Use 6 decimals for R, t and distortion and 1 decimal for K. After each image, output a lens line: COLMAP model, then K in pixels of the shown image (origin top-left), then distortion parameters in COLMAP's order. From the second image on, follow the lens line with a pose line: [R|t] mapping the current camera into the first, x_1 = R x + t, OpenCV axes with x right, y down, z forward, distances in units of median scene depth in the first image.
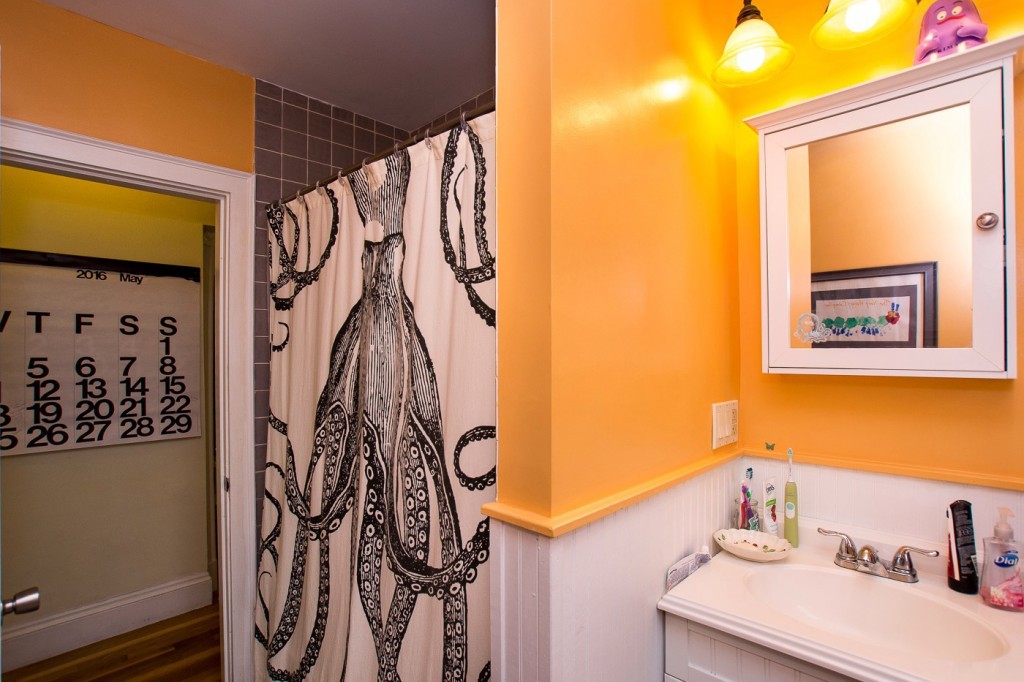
lens RADIAL K [[516.9, 0, 508.4], [0, 516.9, 339.3], [0, 0, 1]] dist [-0.004424, 0.000889]
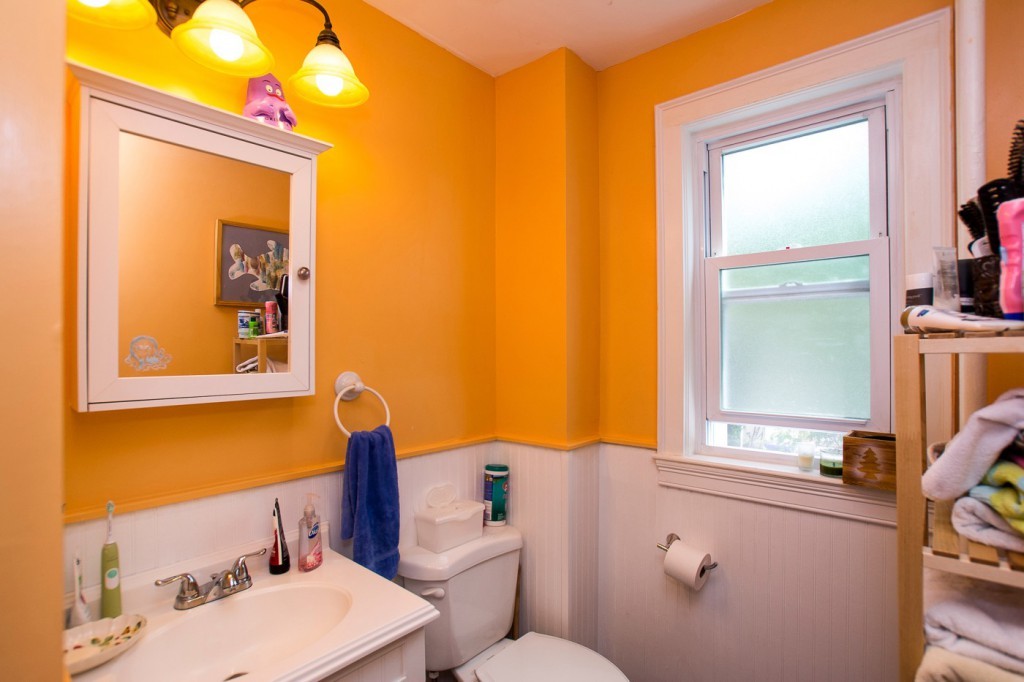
lens RADIAL K [[516.9, 0, 507.9], [0, 516.9, 349.3], [0, 0, 1]] dist [-0.004424, 0.000889]
pose [[-0.045869, 0.007643, 0.998918, -0.340173], [-0.014746, 0.999857, -0.008327, -0.033911], [-0.998839, -0.015112, -0.045749, 0.492403]]
